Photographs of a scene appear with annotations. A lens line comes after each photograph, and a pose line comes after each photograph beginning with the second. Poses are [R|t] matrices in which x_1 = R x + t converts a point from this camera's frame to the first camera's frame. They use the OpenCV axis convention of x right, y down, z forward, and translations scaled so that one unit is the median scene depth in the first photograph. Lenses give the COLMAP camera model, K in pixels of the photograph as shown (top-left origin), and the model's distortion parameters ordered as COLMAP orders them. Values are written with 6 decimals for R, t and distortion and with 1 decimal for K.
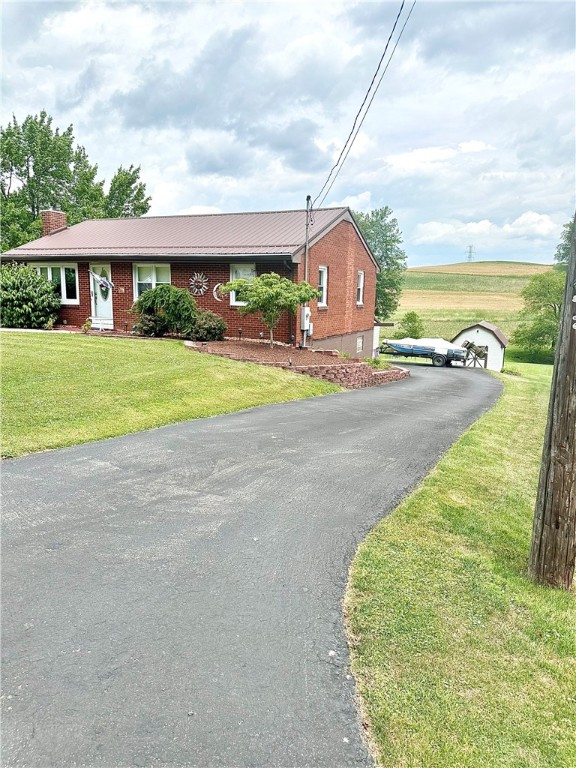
lens RADIAL K [[503.3, 0, 288.0], [0, 503.3, 384.0], [0, 0, 1]] dist [0.102172, -0.149901]
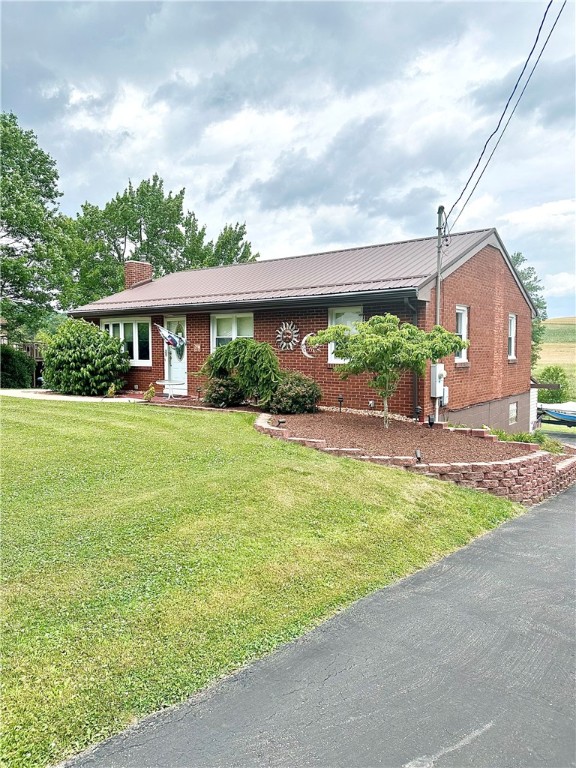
lens RADIAL K [[503.3, 0, 288.0], [0, 503.3, 384.0], [0, 0, 1]] dist [0.102172, -0.149901]
pose [[0.974447, -0.005819, -0.224542, -0.007902], [-0.019483, 0.993707, -0.110305, -0.044278], [0.223771, 0.111861, 0.968201, 0.282778]]
